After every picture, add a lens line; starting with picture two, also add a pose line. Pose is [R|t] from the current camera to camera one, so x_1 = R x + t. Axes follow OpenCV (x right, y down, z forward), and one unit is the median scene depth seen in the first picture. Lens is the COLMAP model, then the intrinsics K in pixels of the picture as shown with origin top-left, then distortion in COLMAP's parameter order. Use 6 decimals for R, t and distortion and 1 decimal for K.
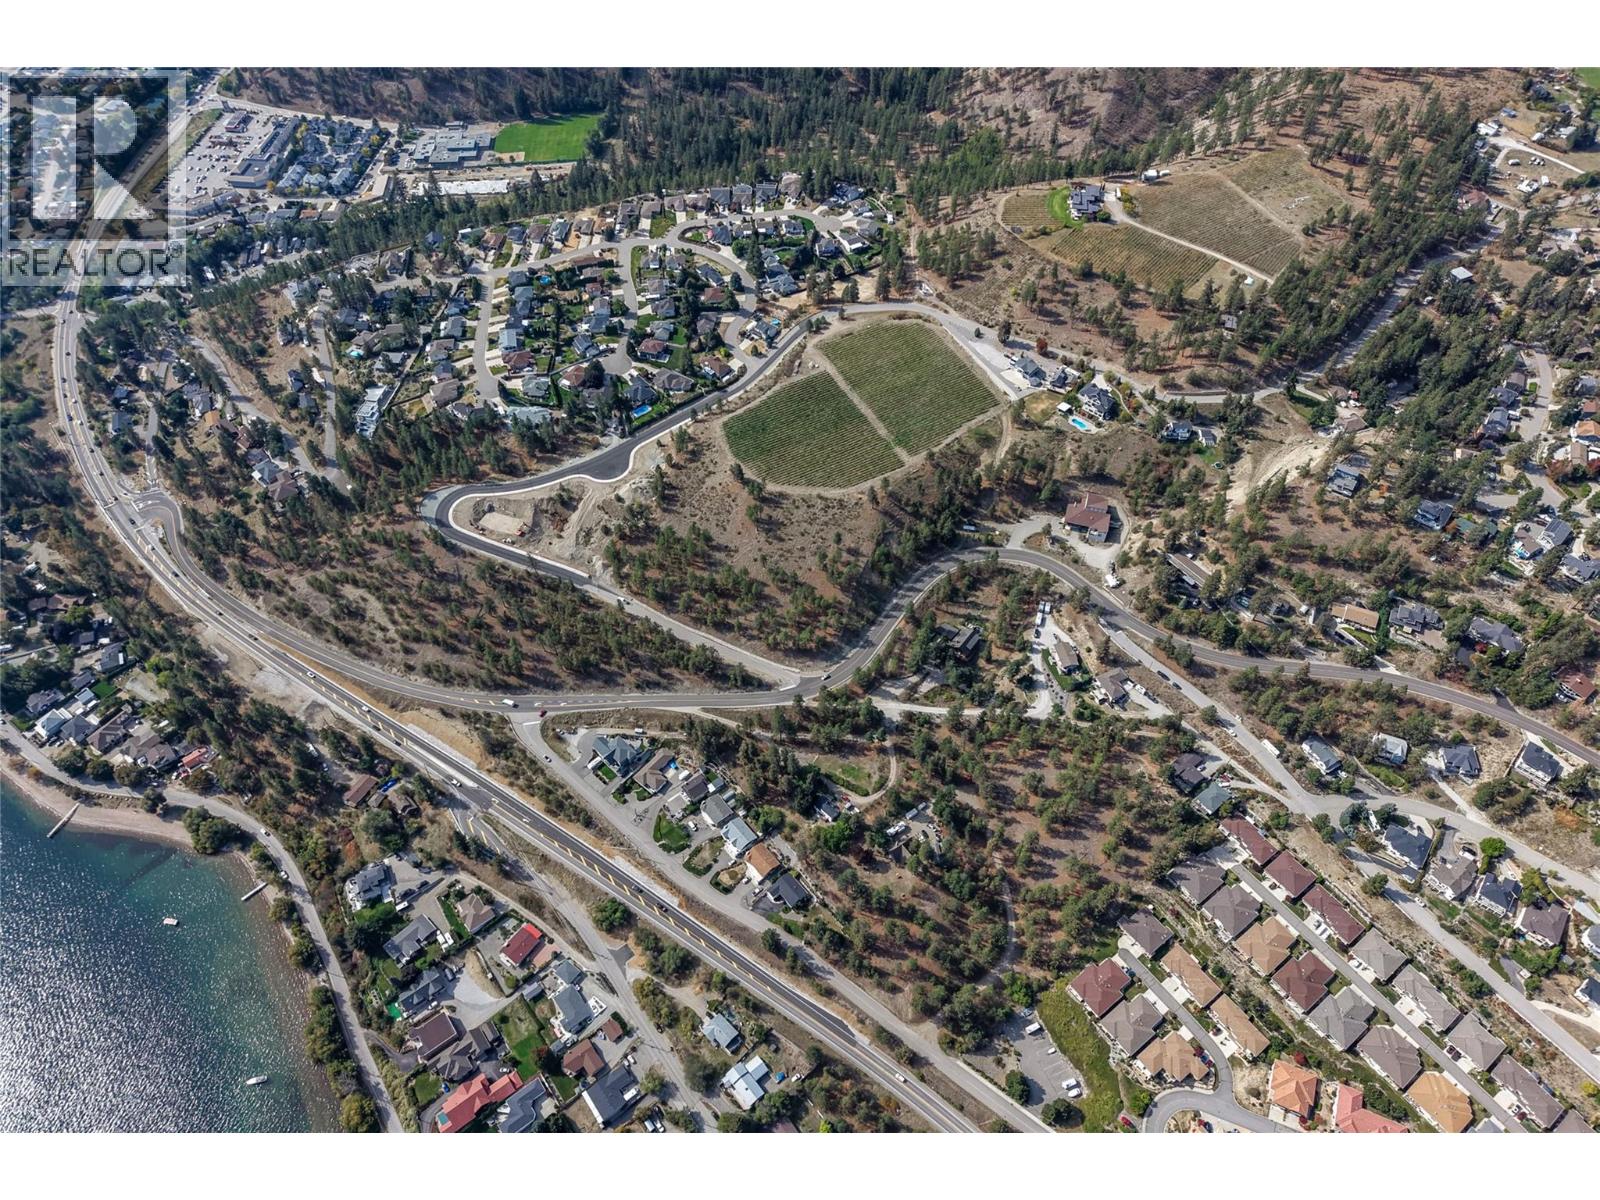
lens RADIAL K [[1066.7, 0, 801.5], [0, 1066.7, 604.4], [0, 0, 1]] dist [0.040153, -0.041364]
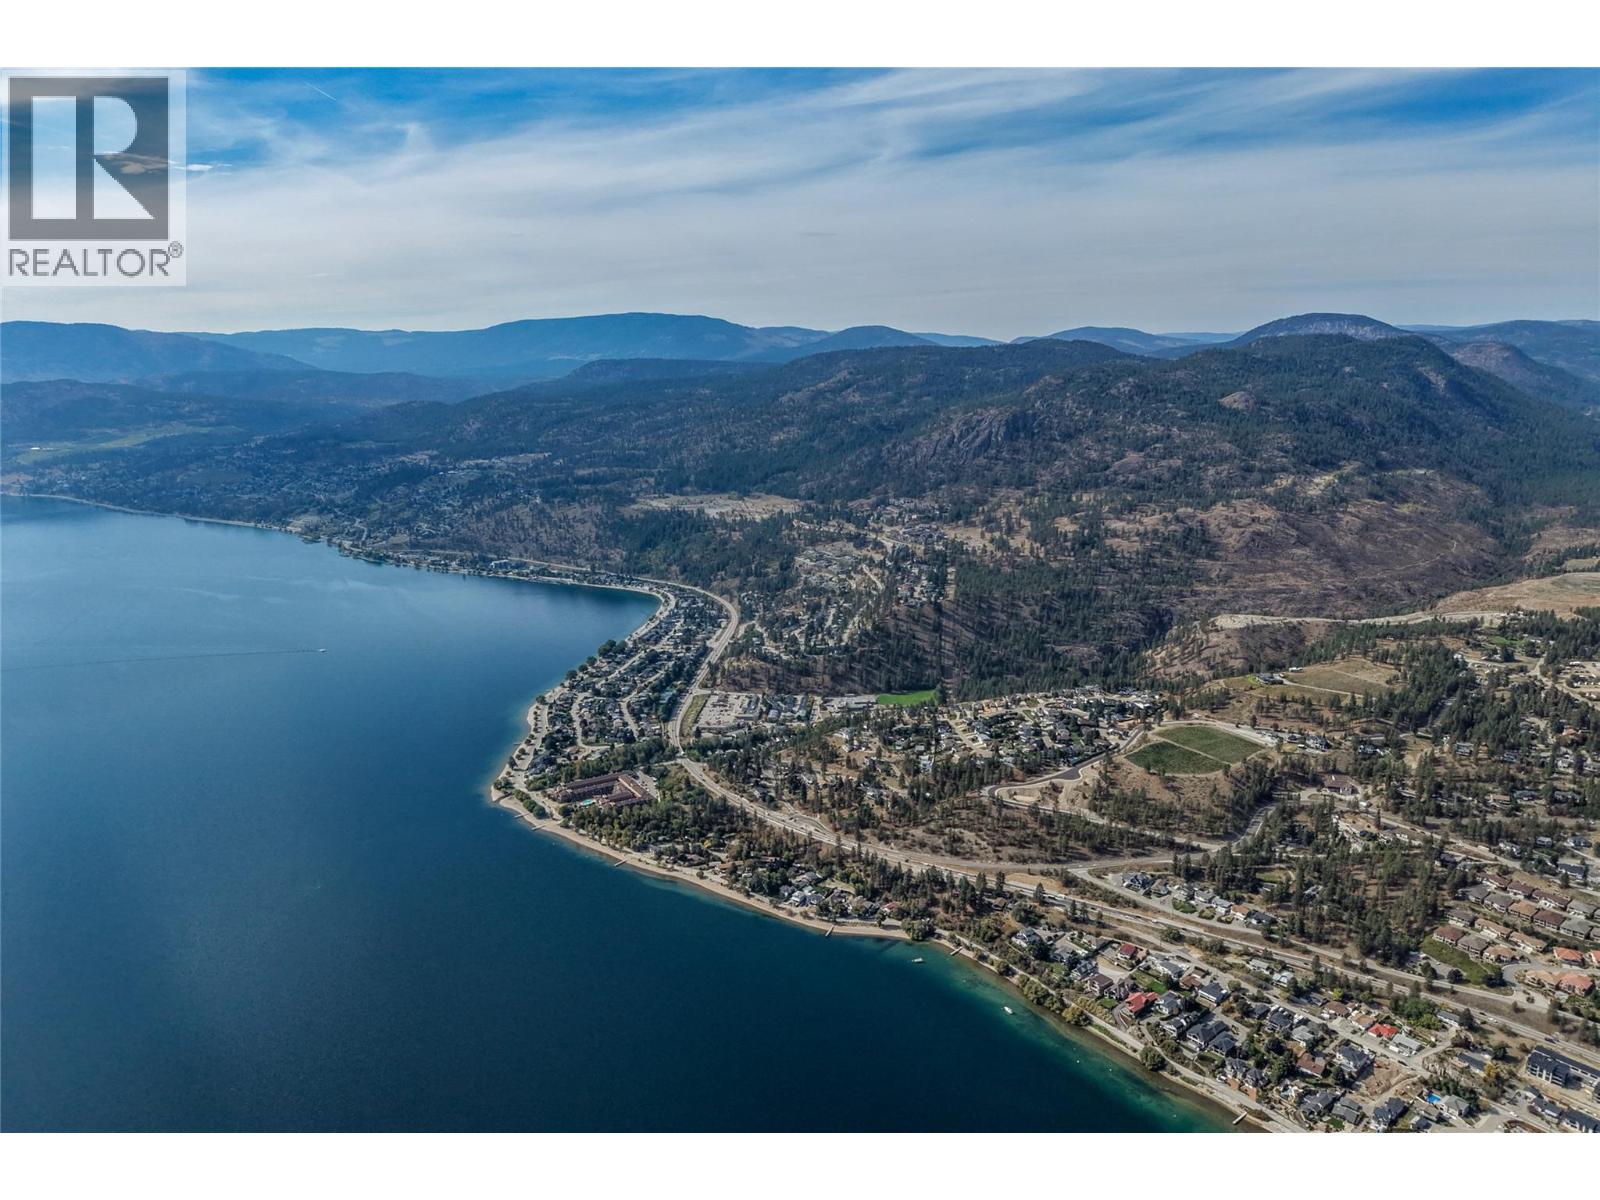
lens RADIAL K [[1068.2, 0, 798.5], [0, 1068.2, 603.5], [0, 0, 1]] dist [0.035076, -0.033797]
pose [[0.999711, -0.016031, 0.017939, -0.719196], [0.023769, 0.773402, -0.633470, 0.857979], [-0.003719, 0.633713, 0.773559, -0.685057]]
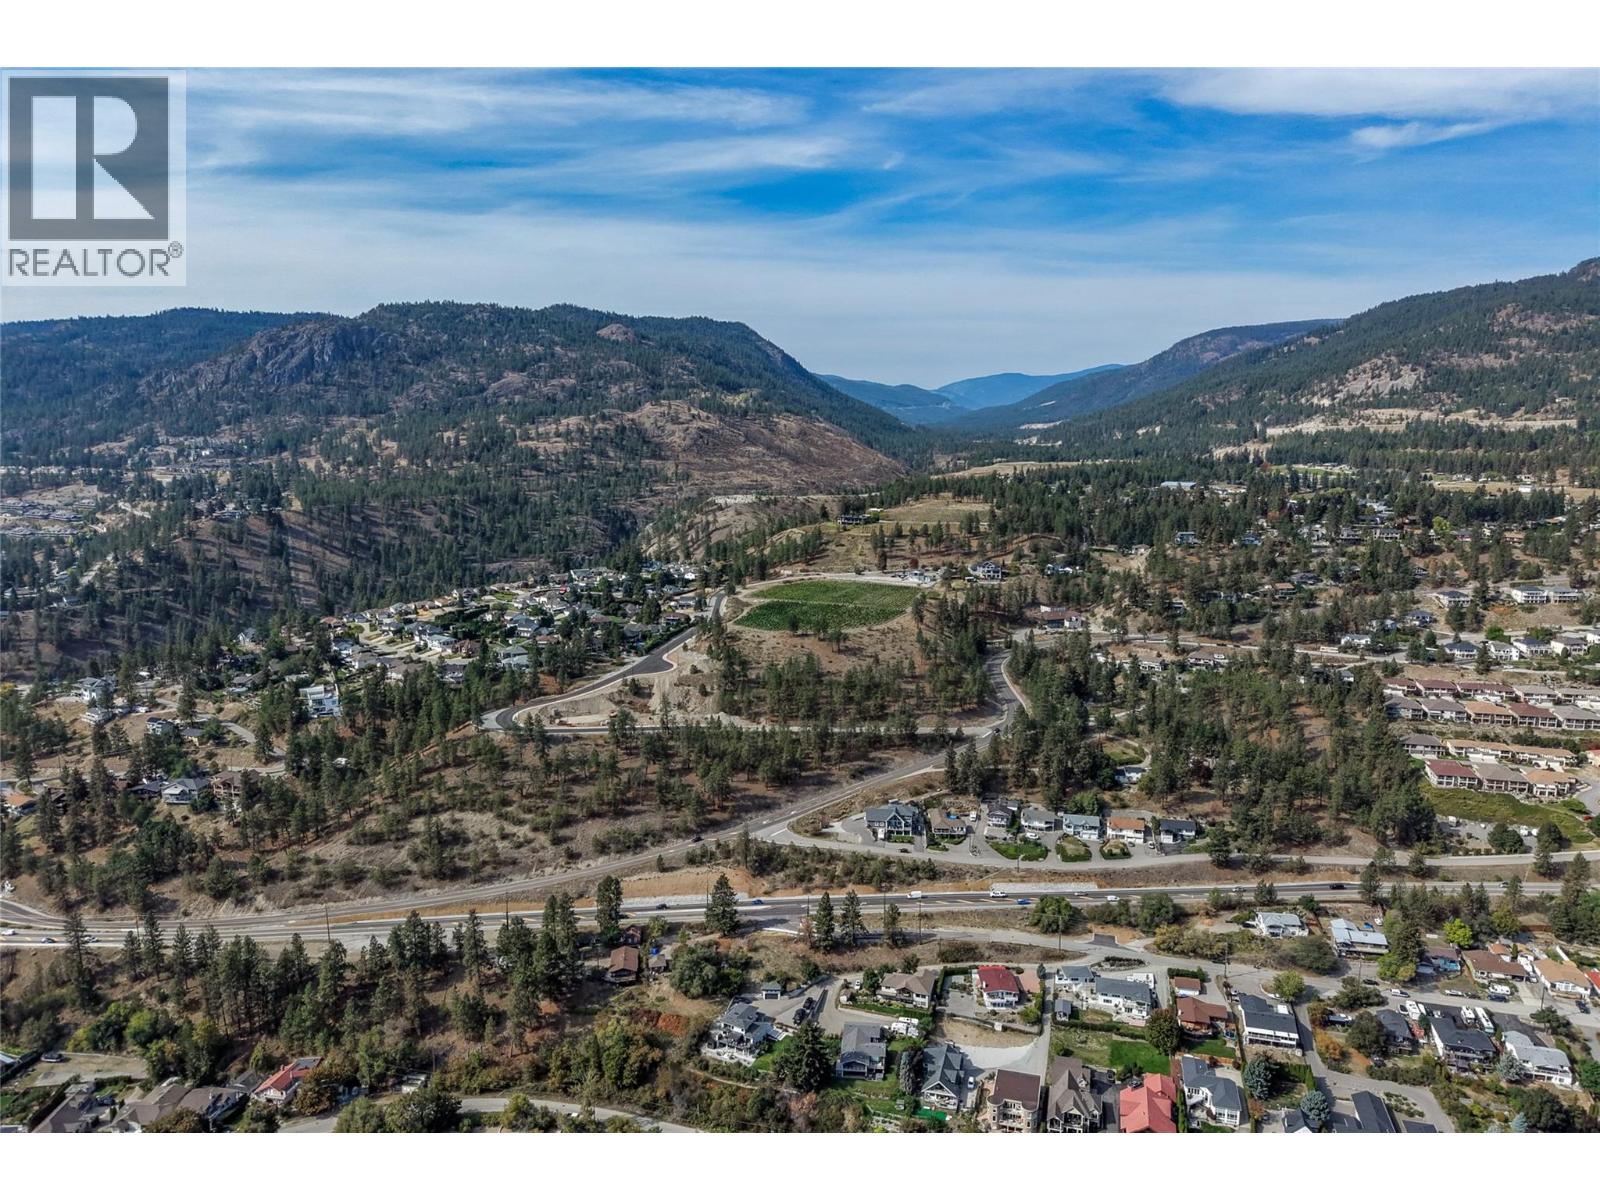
lens RADIAL K [[1066.7, 0, 801.5], [0, 1066.7, 604.4], [0, 0, 1]] dist [0.040153, -0.041364]
pose [[0.799014, -0.103762, 0.592292, -0.635469], [0.475933, 0.711142, -0.517460, 0.374557], [-0.367511, 0.695349, 0.617596, 0.374573]]
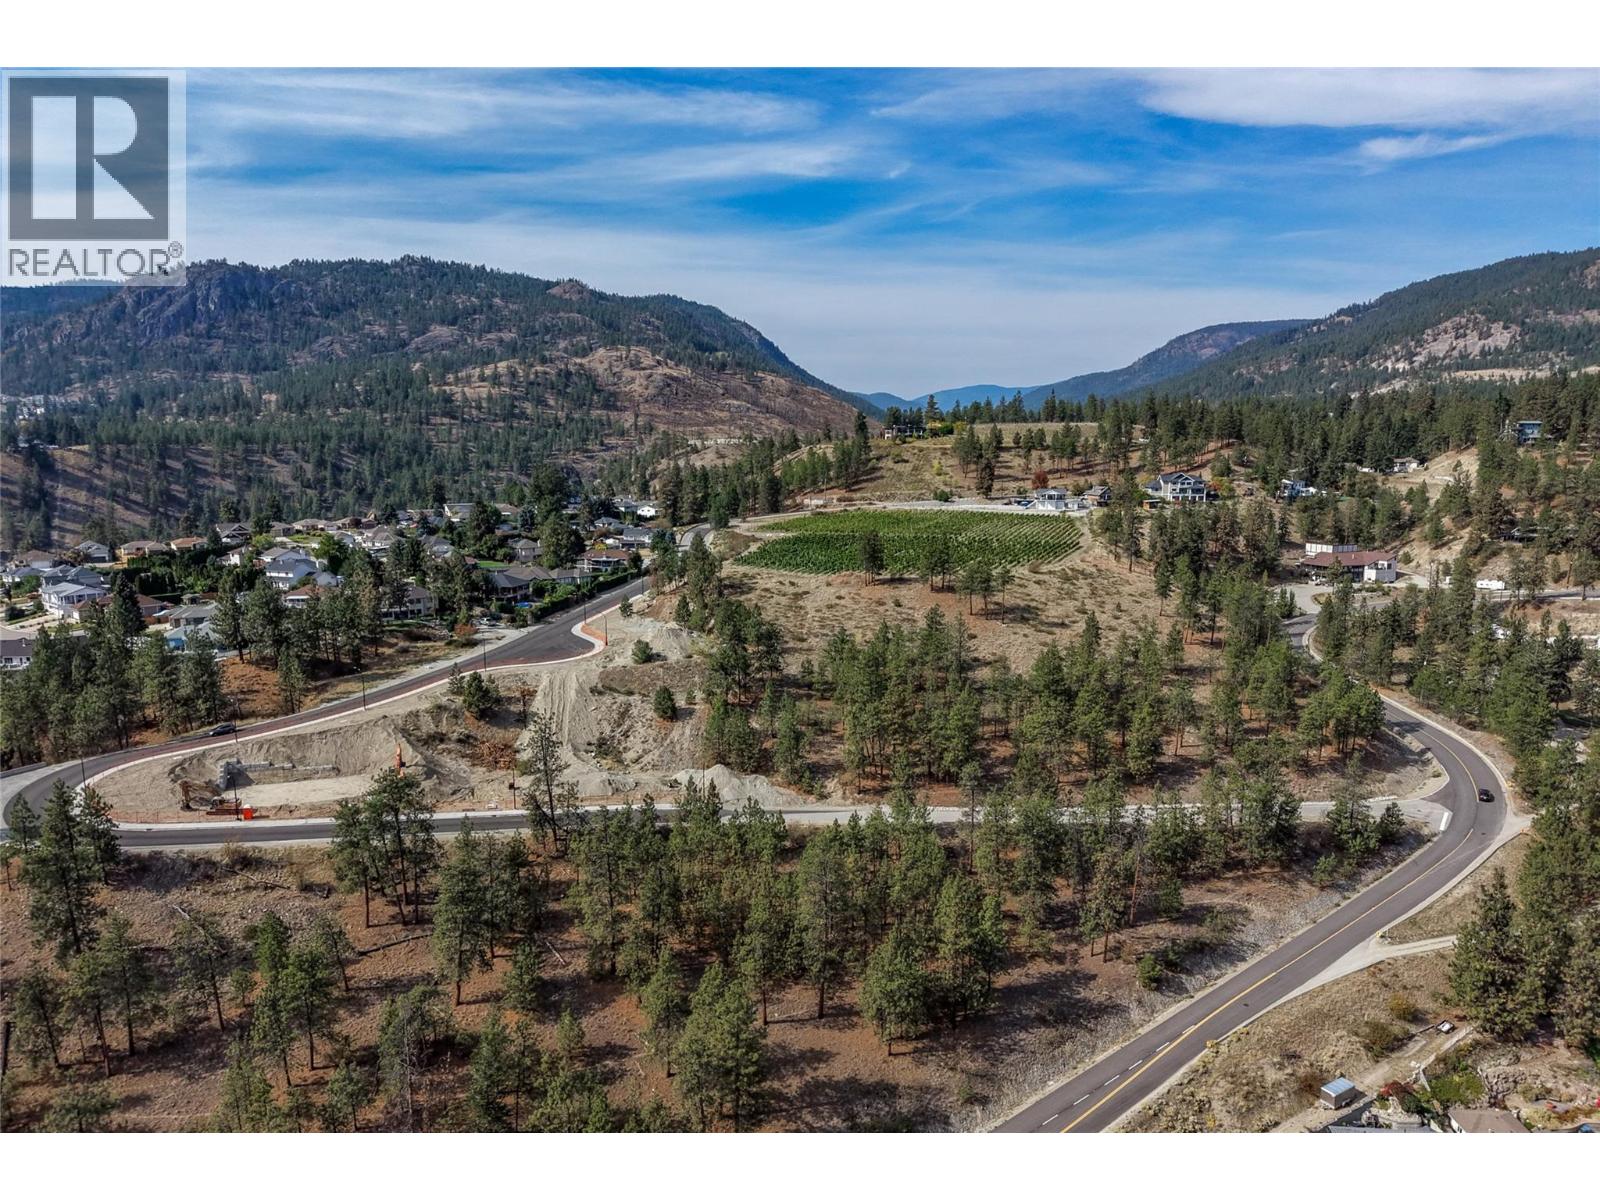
lens RADIAL K [[1076.9, 0, 801.7], [0, 1076.9, 628.0], [0, 0, 1]] dist [0.005779, -0.005170]
pose [[0.782332, -0.110363, 0.613006, -0.352982], [0.492200, 0.712661, -0.499853, 0.099061], [-0.381700, 0.692773, 0.611859, 0.763853]]
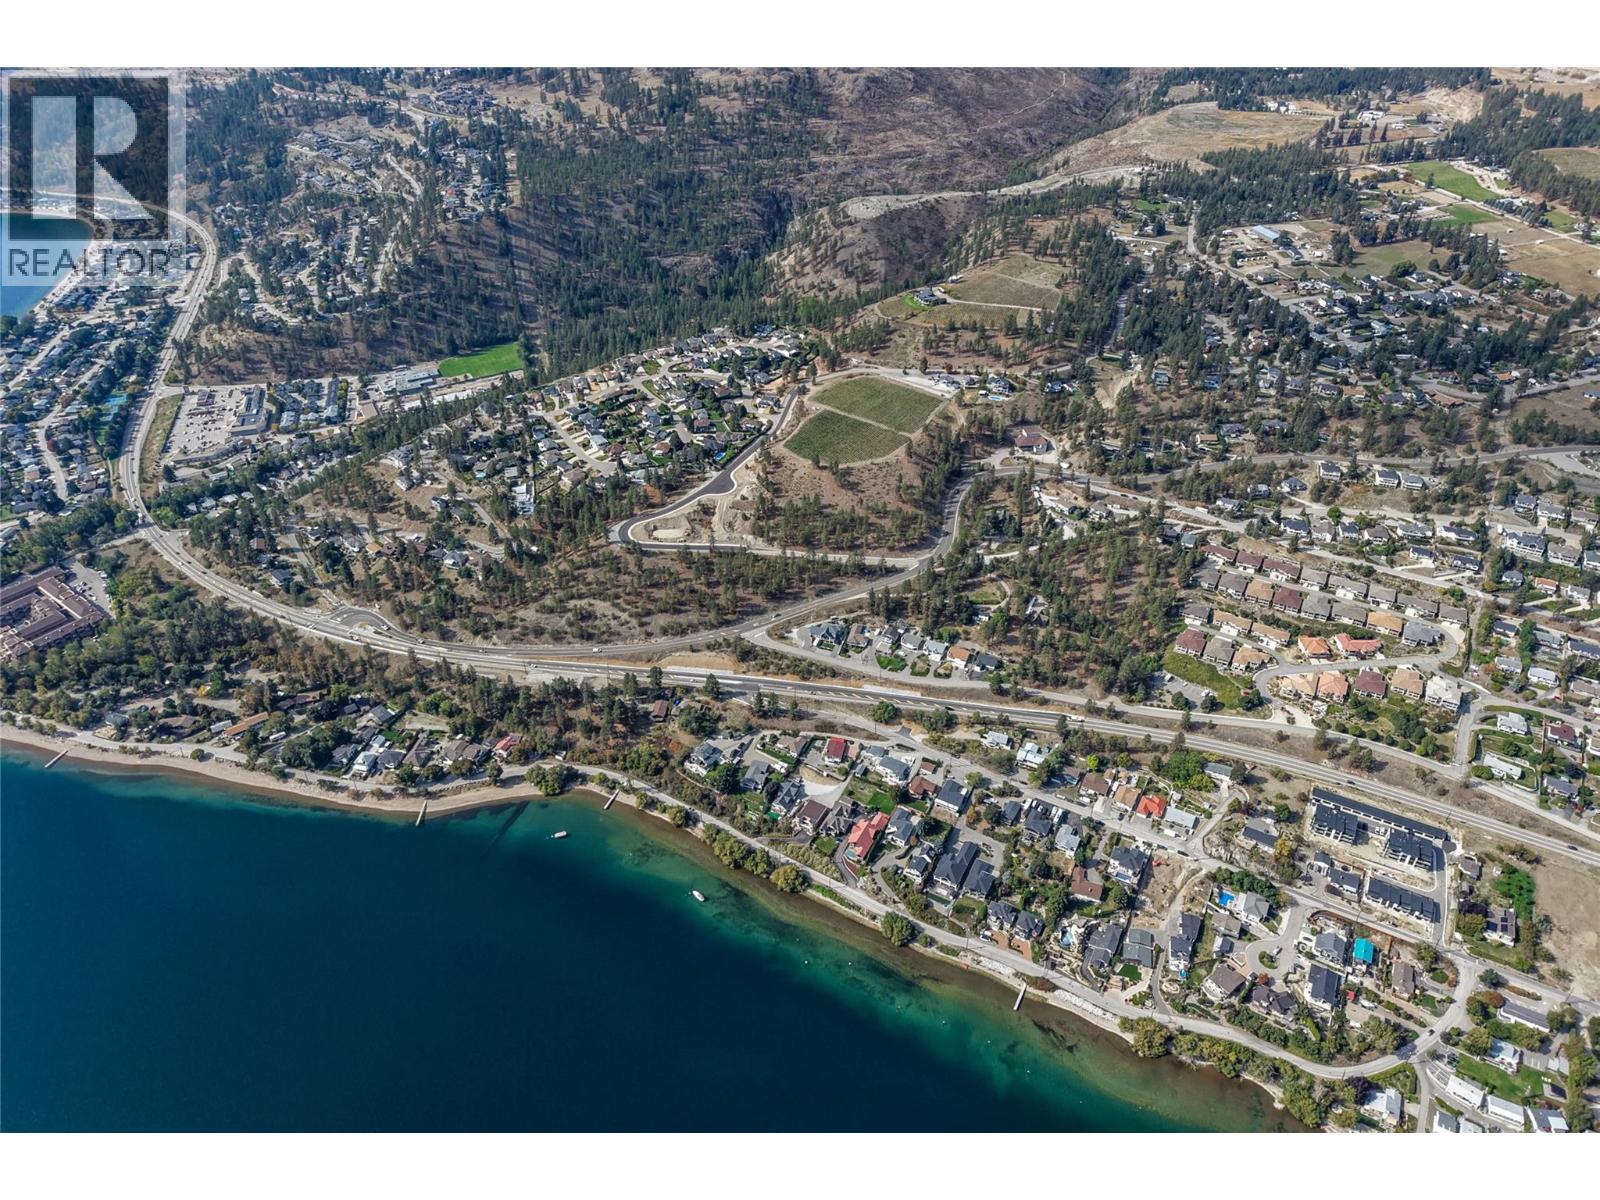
lens RADIAL K [[1071.4, 0, 799.2], [0, 1071.4, 534.6], [0, 0, 1]] dist [0.056608, -0.067418]
pose [[0.915520, -0.222062, 0.335428, -0.600471], [0.319361, 0.908240, -0.270388, 0.359904], [-0.244606, 0.354668, 0.902429, -0.293932]]
